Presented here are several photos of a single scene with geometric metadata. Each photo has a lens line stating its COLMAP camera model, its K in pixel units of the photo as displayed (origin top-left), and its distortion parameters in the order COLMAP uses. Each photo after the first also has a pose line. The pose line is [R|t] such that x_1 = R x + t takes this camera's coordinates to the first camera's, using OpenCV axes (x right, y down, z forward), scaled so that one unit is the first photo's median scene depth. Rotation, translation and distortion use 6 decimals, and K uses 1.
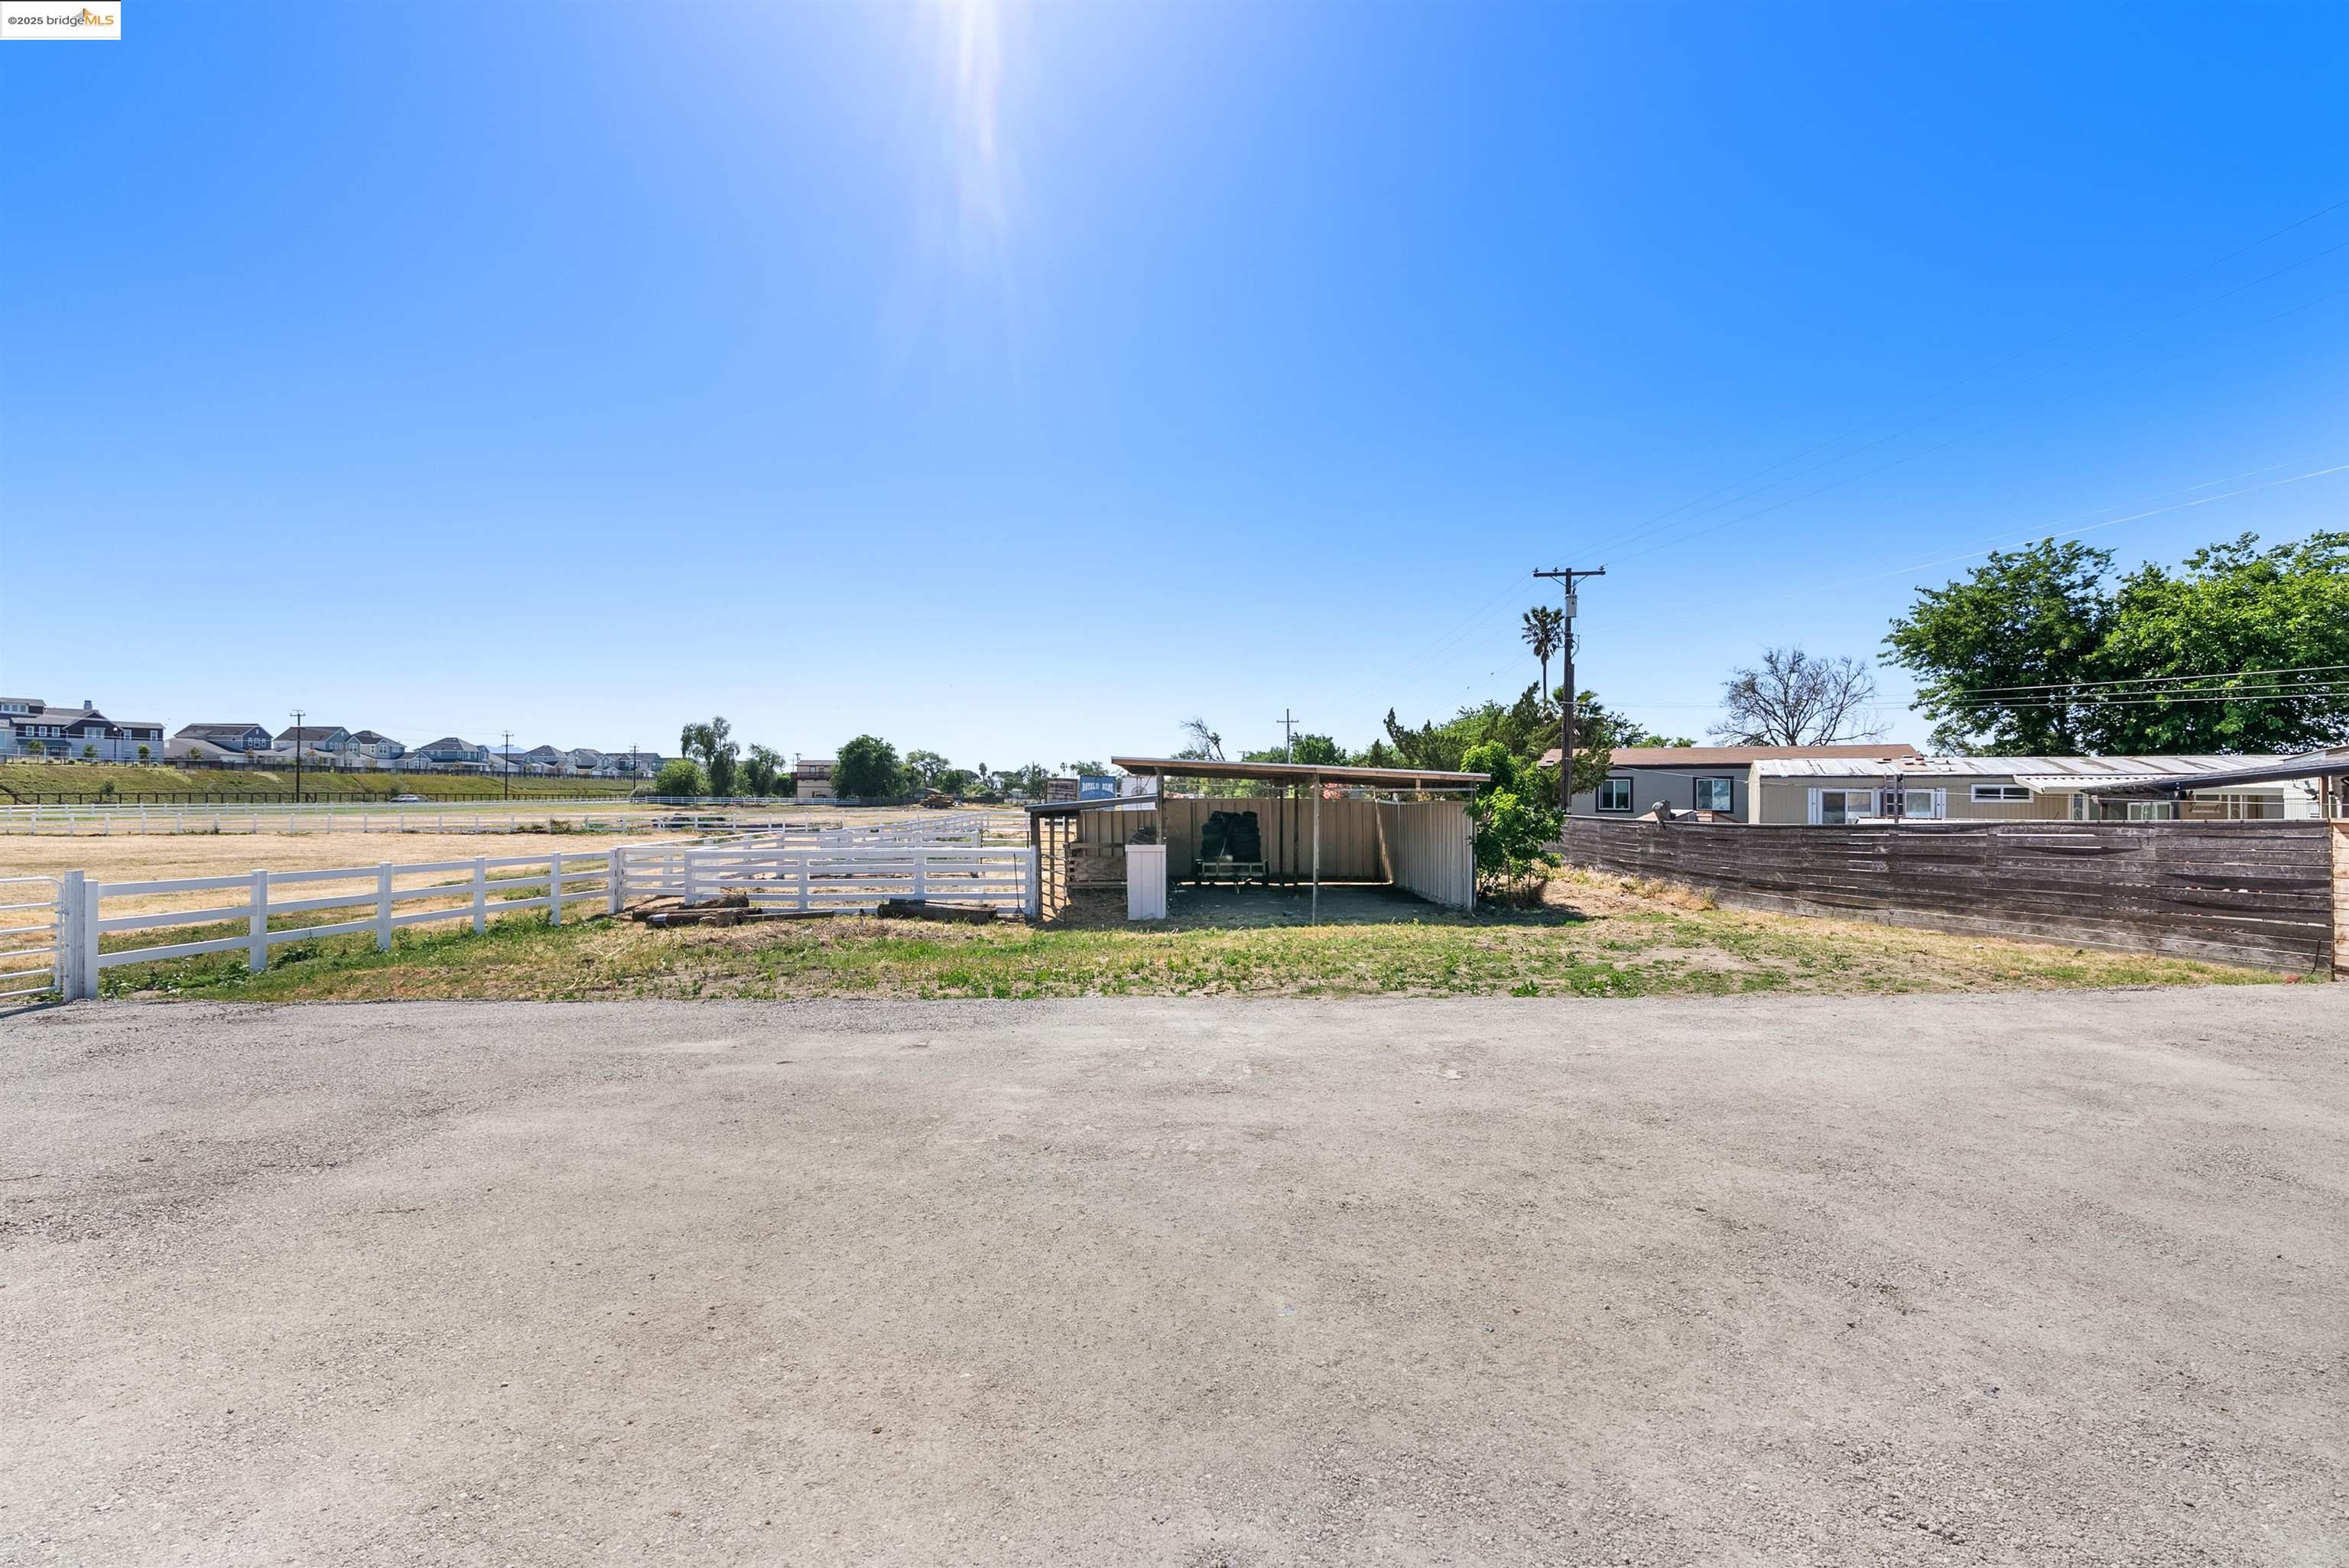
lens RADIAL K [[1096.5, 0, 1165.9], [0, 1096.5, 784.9], [0, 0, 1]] dist [0.000514, 0.001151]
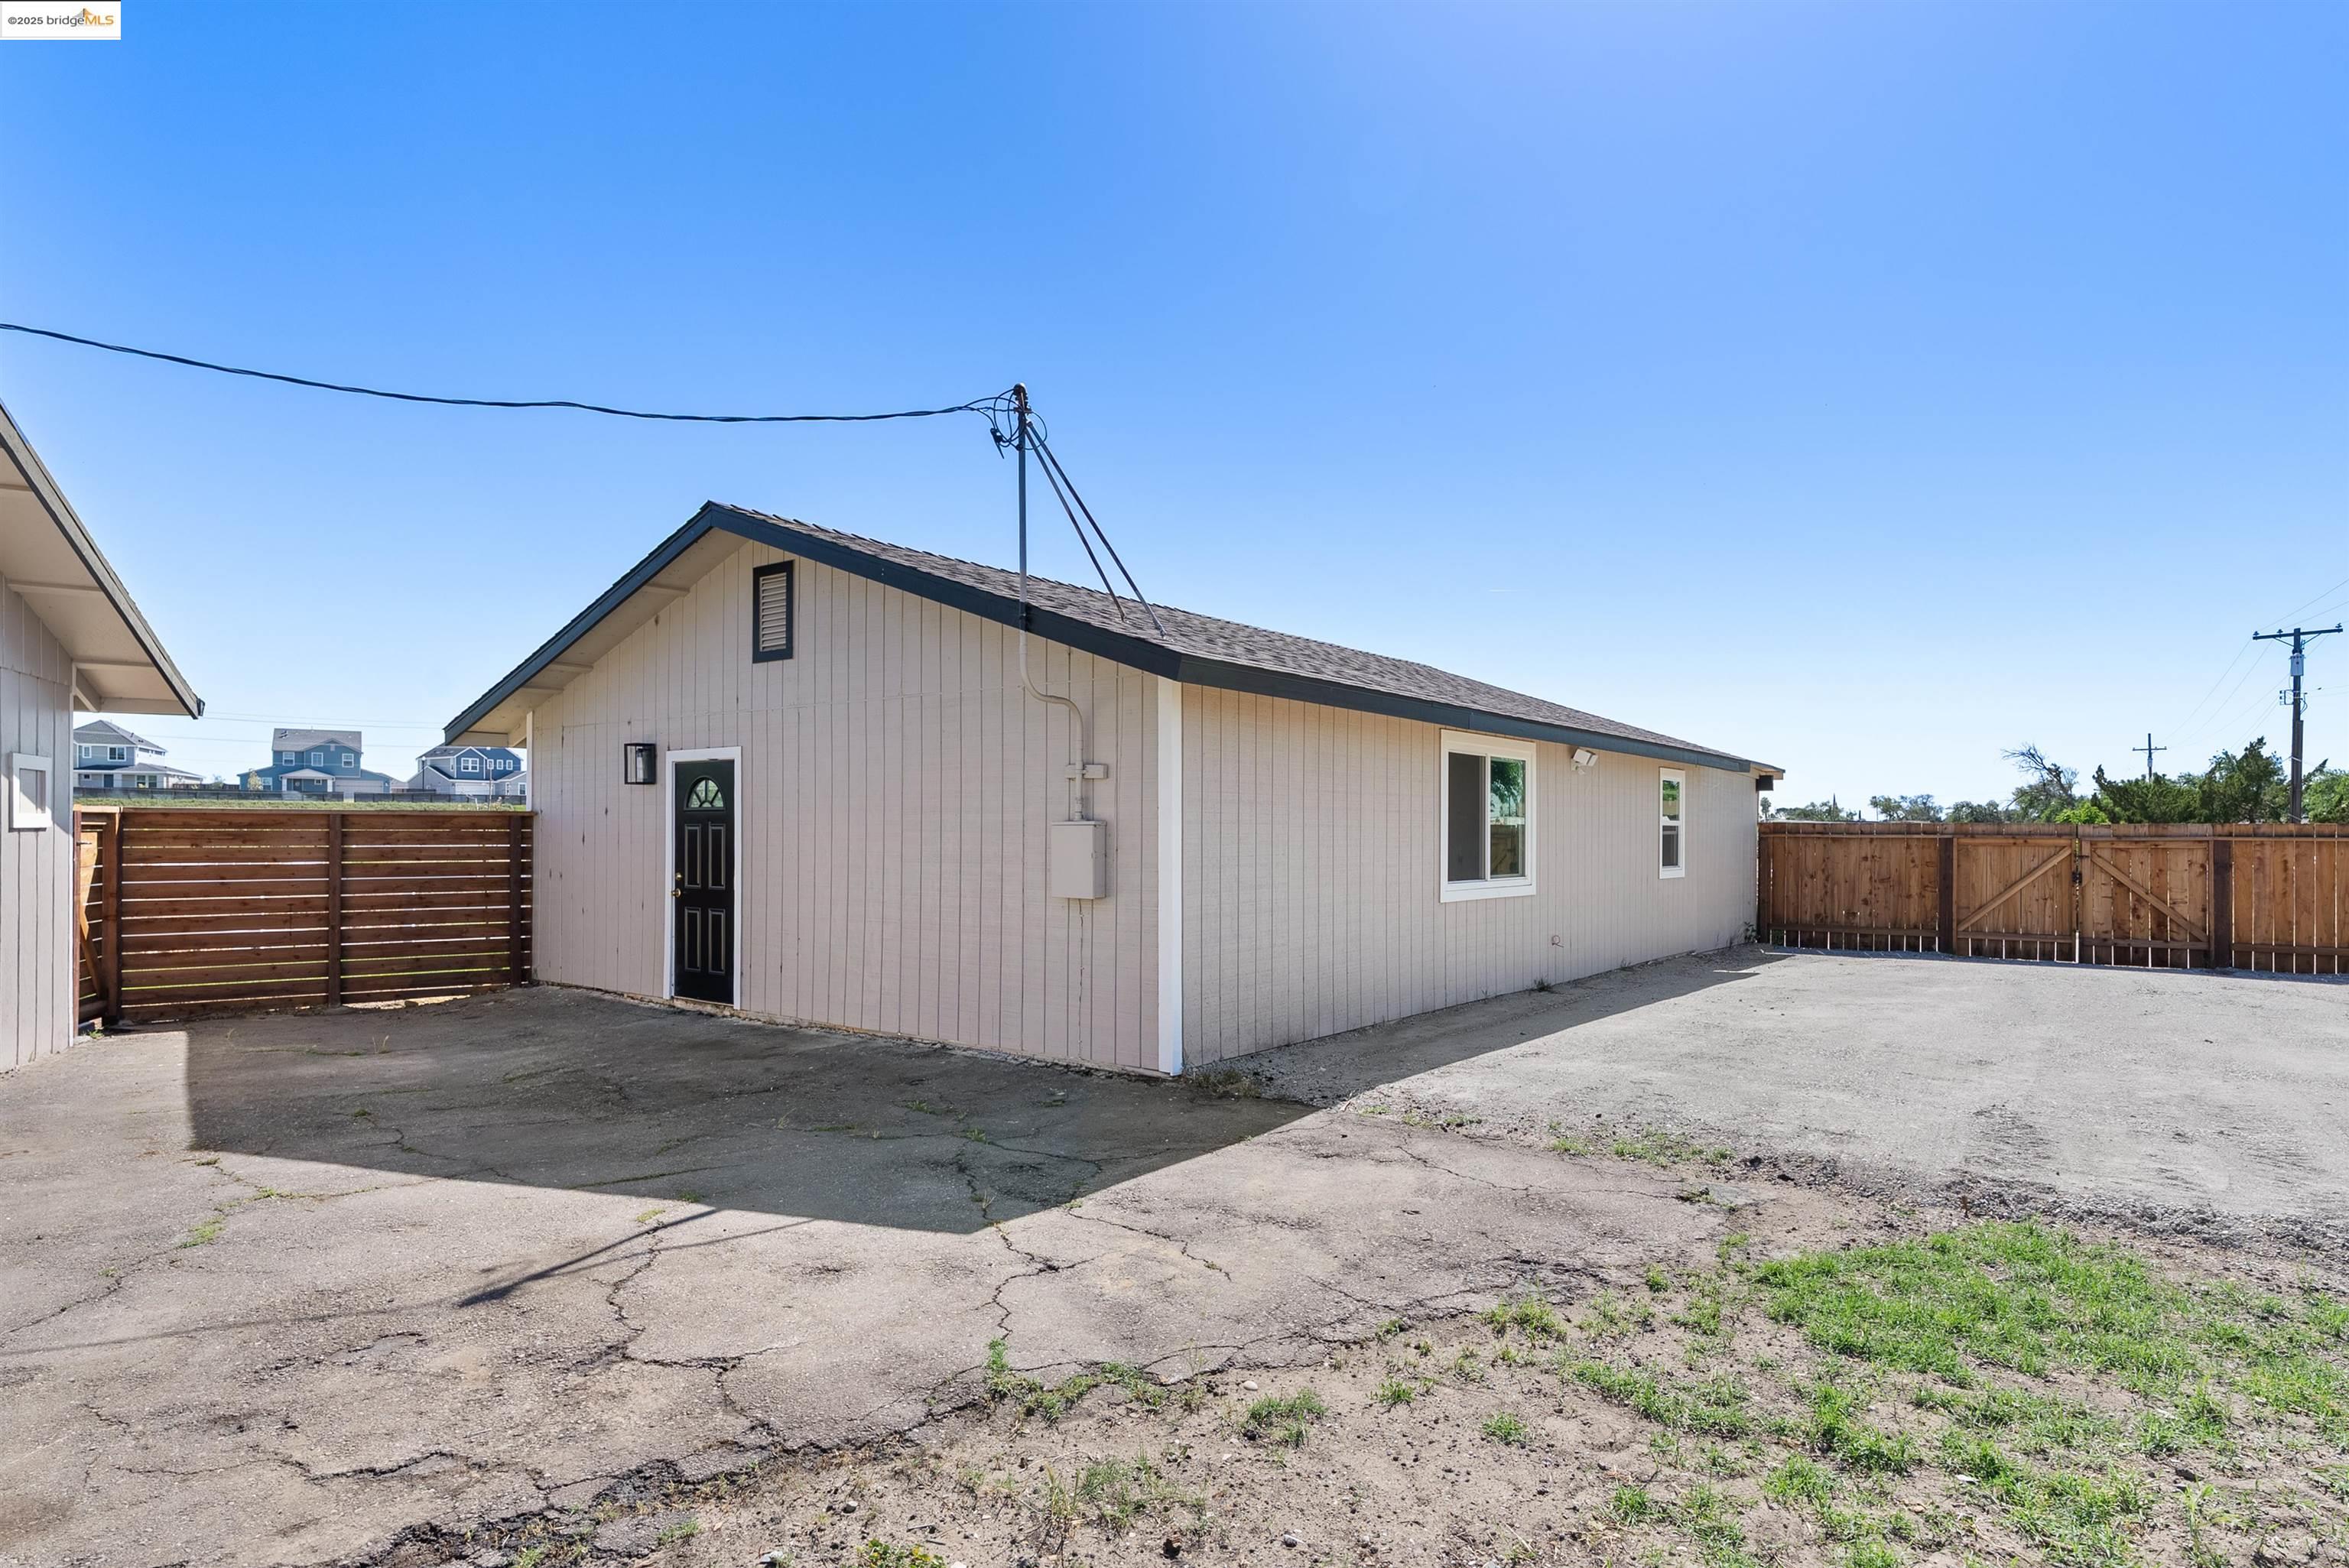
lens RADIAL K [[1303.1, 0, 1170.8], [0, 1303.1, 835.9], [0, 0, 1]] dist [-0.001319, 0.000403]
pose [[0.835399, 0.002766, -0.549638, 0.151521], [0.000262, 0.999985, 0.005430, -0.005812], [0.549645, -0.004680, 0.835385, -0.636650]]
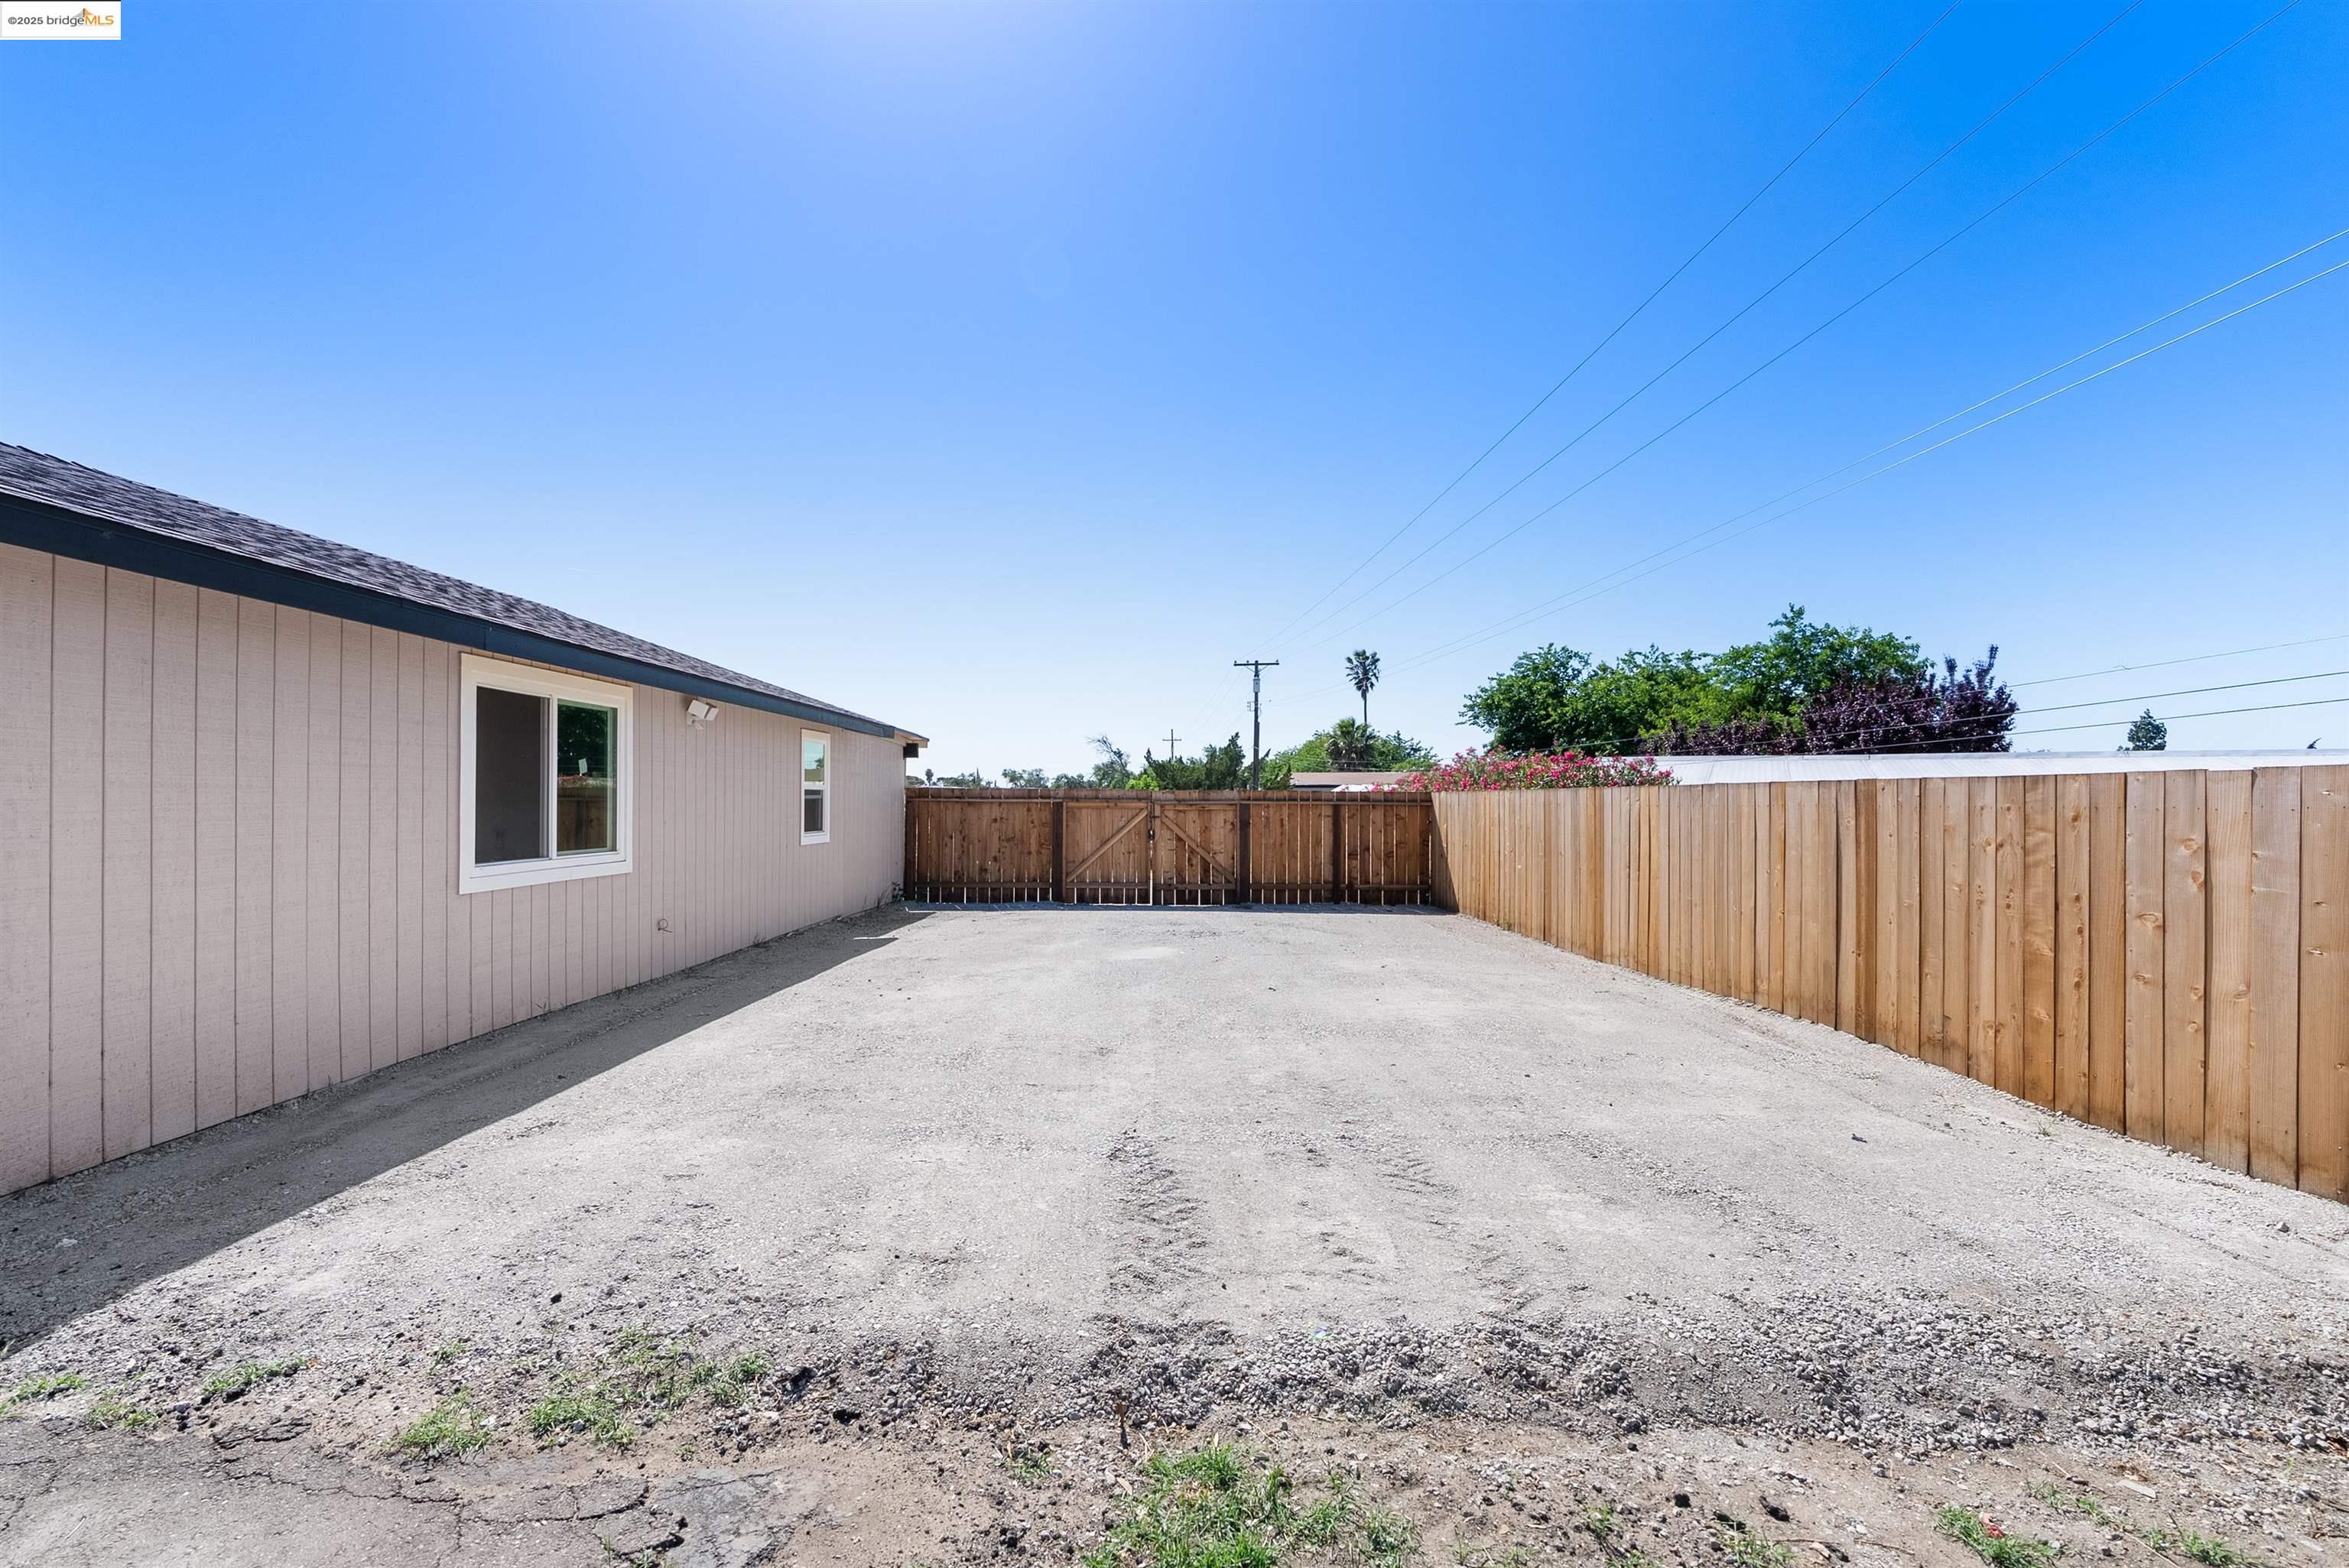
lens RADIAL K [[1096.5, 0, 1165.9], [0, 1096.5, 784.9], [0, 0, 1]] dist [0.000514, 0.001151]
pose [[0.998253, 0.003513, 0.058980, 0.145525], [-0.003014, 0.999959, -0.008534, -0.005726], [-0.059008, 0.008341, 0.998223, -0.557142]]
